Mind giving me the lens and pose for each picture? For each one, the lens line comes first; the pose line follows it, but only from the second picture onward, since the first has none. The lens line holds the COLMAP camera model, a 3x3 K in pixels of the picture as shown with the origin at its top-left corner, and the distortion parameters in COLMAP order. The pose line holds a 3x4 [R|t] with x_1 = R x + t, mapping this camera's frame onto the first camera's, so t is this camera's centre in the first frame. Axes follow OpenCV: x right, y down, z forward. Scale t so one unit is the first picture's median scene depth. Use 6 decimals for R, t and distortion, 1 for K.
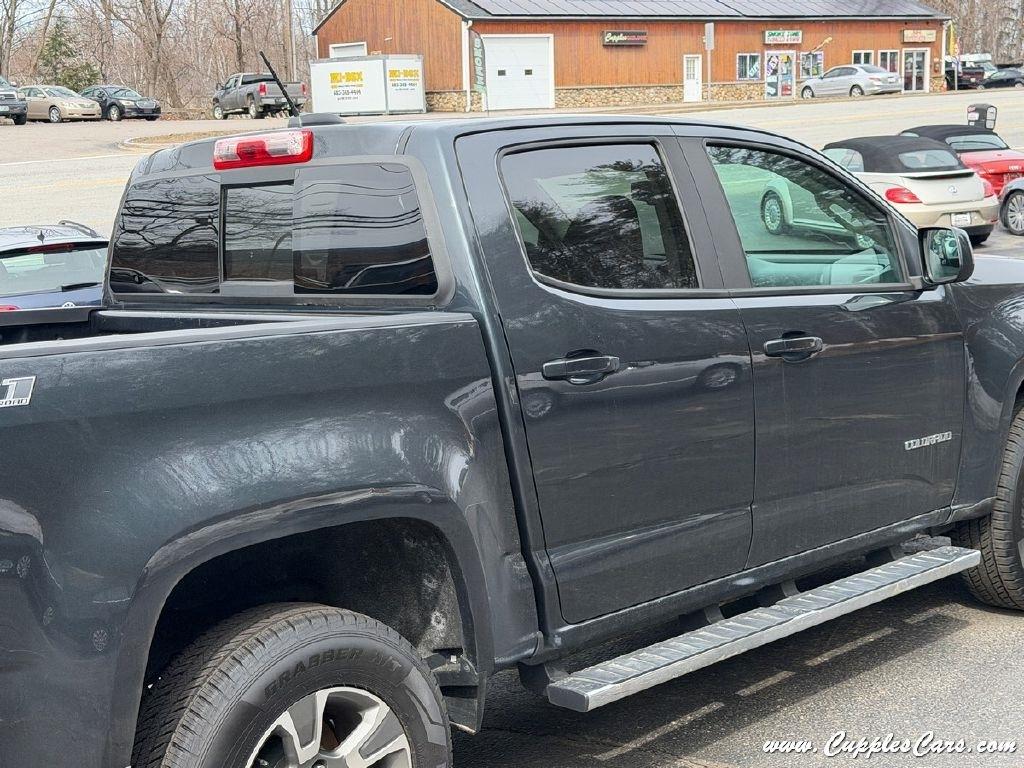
lens RADIAL K [[1586.6, 0, 514.2], [0, 1586.6, 380.1], [0, 0, 1]] dist [0.163507, -0.243658]
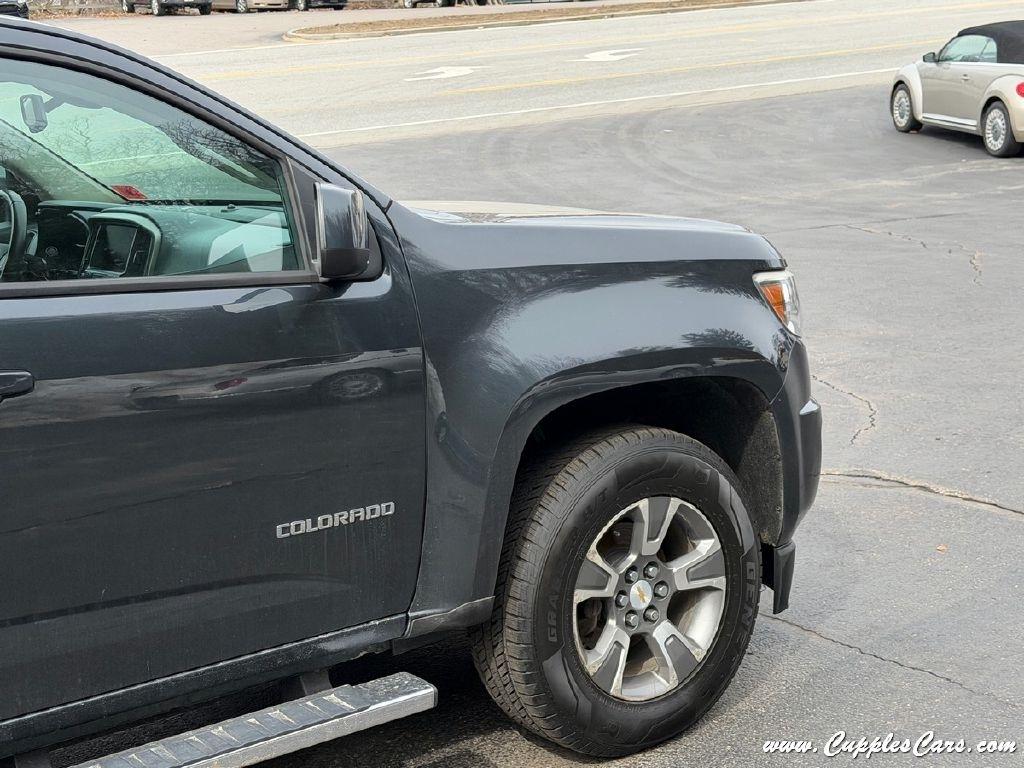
lens RADIAL K [[1563.3, 0, 510.2], [0, 1563.3, 387.5], [0, 0, 1]] dist [0.134906, 0.018630]
pose [[0.987524, 0.032188, -0.154142, 0.185909], [-0.020530, 0.996848, 0.076637, -0.028138], [0.156123, -0.072516, 0.985072, 0.176918]]
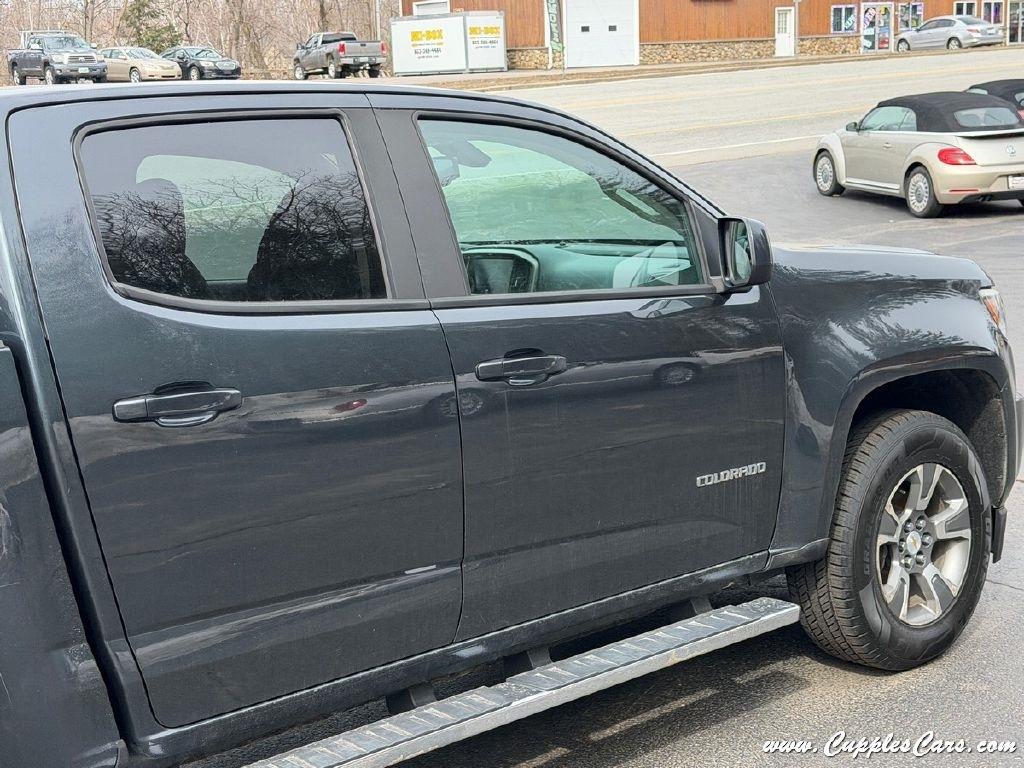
lens RADIAL K [[1586.6, 0, 514.2], [0, 1586.6, 380.1], [0, 0, 1]] dist [0.163507, -0.243658]
pose [[0.997747, 0.005351, -0.066872, 0.088804], [-0.003621, 0.999656, 0.025975, -0.014222], [0.066988, -0.025674, 0.997423, 0.074695]]
